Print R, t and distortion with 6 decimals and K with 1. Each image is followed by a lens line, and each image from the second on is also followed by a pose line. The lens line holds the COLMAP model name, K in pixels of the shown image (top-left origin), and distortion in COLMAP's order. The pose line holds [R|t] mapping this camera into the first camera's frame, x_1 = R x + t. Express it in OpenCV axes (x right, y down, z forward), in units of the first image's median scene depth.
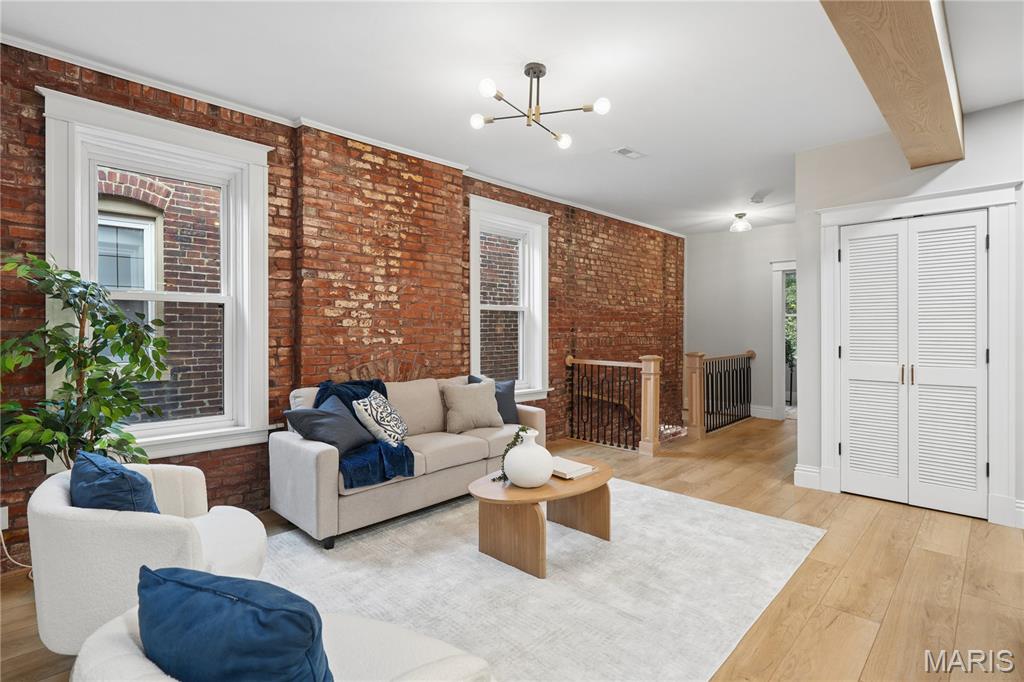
lens RADIAL K [[498.6, 0, 514.1], [0, 498.6, 336.3], [0, 0, 1]] dist [0.001025, -0.000081]
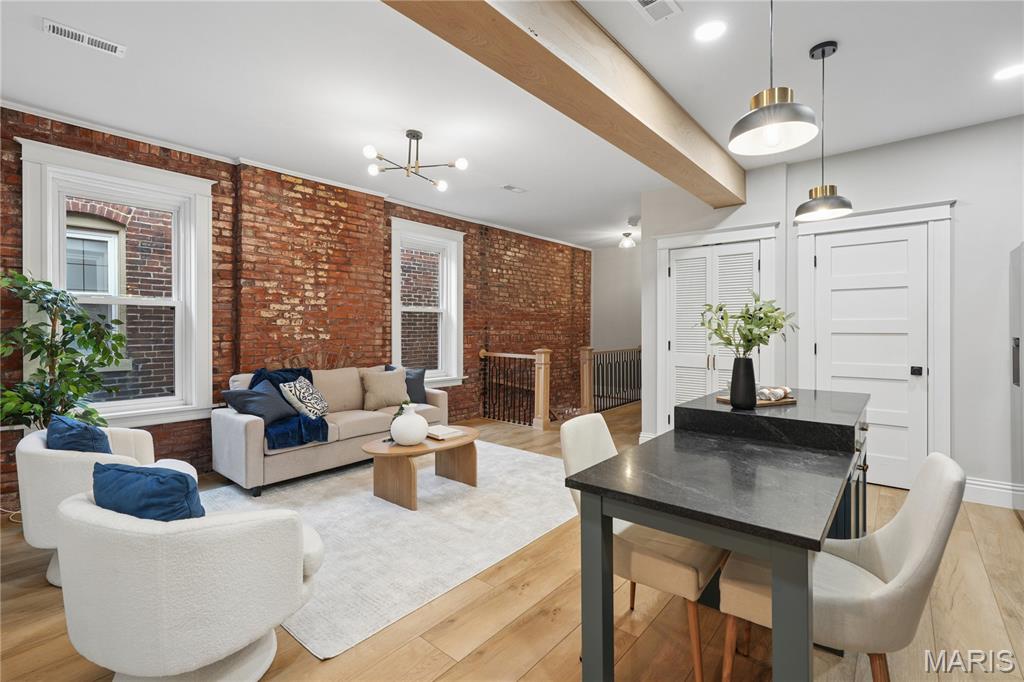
lens RADIAL K [[462.8, 0, 510.3], [0, 462.8, 335.2], [0, 0, 1]] dist [-0.000619, 0.001693]
pose [[0.997526, 0.001341, 0.070284, 0.167102], [-0.001588, 0.999993, 0.003468, 0.000677], [-0.070279, -0.003571, 0.997521, -0.204002]]
